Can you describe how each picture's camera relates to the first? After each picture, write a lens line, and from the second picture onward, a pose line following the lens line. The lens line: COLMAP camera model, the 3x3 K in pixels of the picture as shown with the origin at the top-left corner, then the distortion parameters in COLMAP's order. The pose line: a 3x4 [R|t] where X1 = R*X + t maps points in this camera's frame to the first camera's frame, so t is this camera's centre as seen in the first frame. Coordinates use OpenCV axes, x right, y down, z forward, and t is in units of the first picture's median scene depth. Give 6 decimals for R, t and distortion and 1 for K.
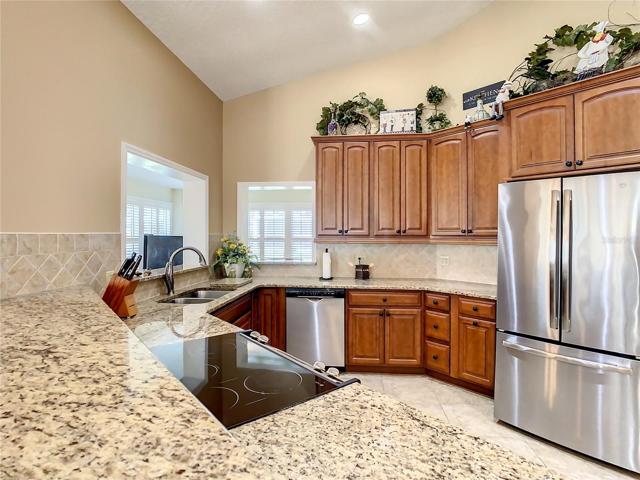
lens RADIAL K [[332.8, 0, 325.6], [0, 332.8, 230.4], [0, 0, 1]] dist [-0.027665, 0.002079]
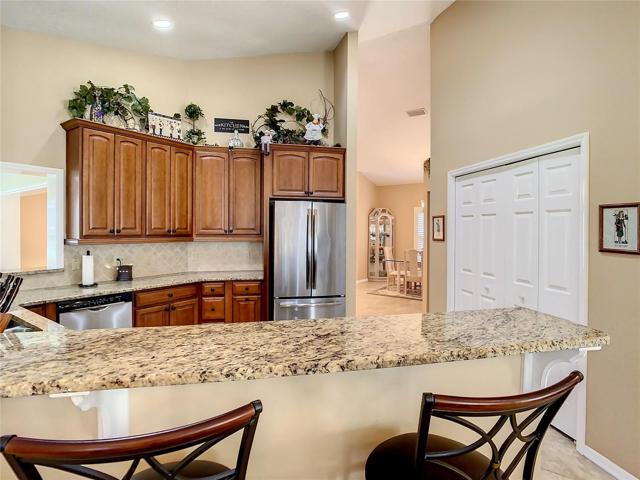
lens RADIAL K [[313.4, 0, 319.7], [0, 313.4, 232.7], [0, 0, 1]] dist [-0.021860, 0.000255]
pose [[0.508765, -0.008985, 0.860859, -0.414573], [-0.013999, 0.999727, 0.018708, -0.017987], [-0.860792, -0.021569, 0.508500, 0.073069]]
